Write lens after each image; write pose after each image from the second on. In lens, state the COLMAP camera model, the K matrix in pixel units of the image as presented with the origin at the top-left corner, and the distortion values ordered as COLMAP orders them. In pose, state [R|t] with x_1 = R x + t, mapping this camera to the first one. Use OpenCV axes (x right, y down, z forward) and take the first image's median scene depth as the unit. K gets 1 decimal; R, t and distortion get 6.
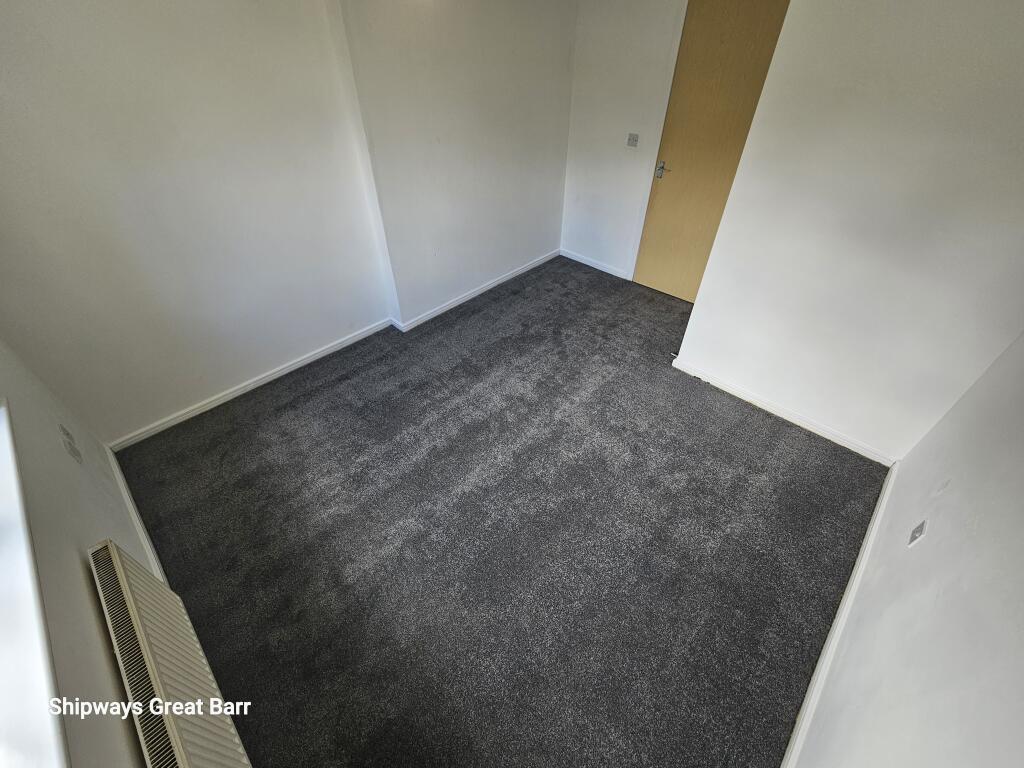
lens RADIAL K [[421.9, 0, 511.5], [0, 421.9, 381.1], [0, 0, 1]] dist [0.000277, -0.000546]
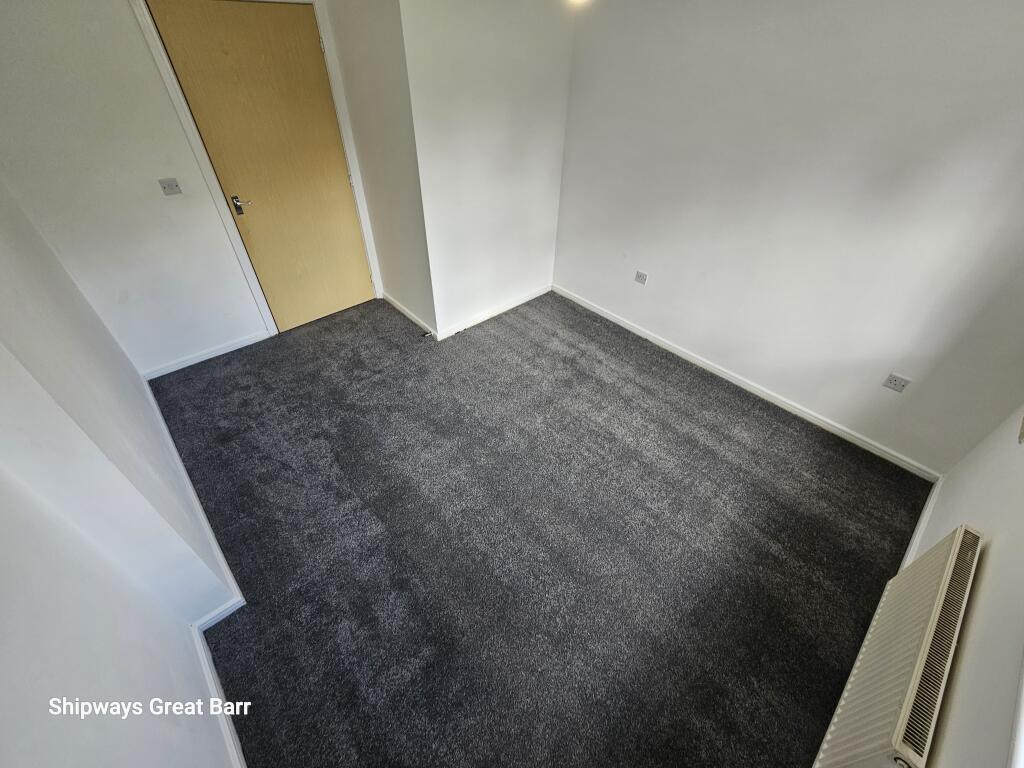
lens RADIAL K [[427.0, 0, 512.5], [0, 427.0, 379.2], [0, 0, 1]] dist [0.002522, -0.000228]
pose [[0.060853, -0.640570, 0.765484, -0.512115], [0.633404, 0.617491, 0.466374, -0.362441], [-0.771425, 0.456480, 0.443316, 0.388626]]
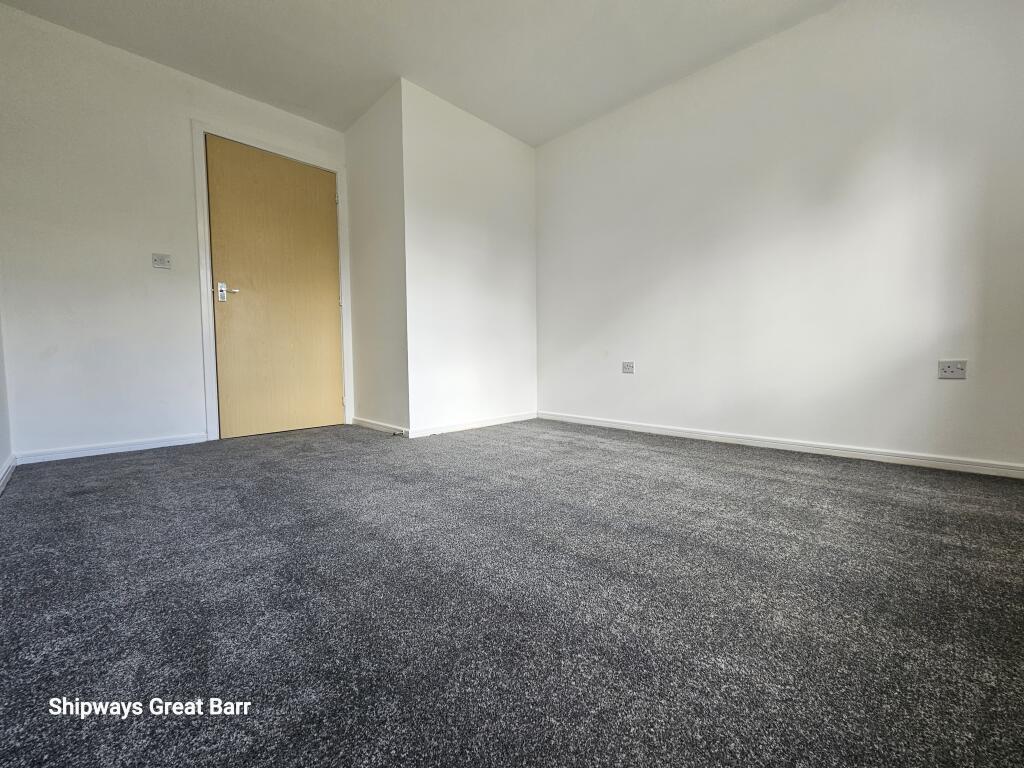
lens RADIAL K [[421.9, 0, 511.5], [0, 421.9, 381.1], [0, 0, 1]] dist [0.000277, -0.000546]
pose [[0.007897, -0.053227, 0.998551, -0.532674], [0.655771, 0.754148, 0.035014, -0.015987], [-0.754919, 0.654544, 0.040860, 0.687513]]
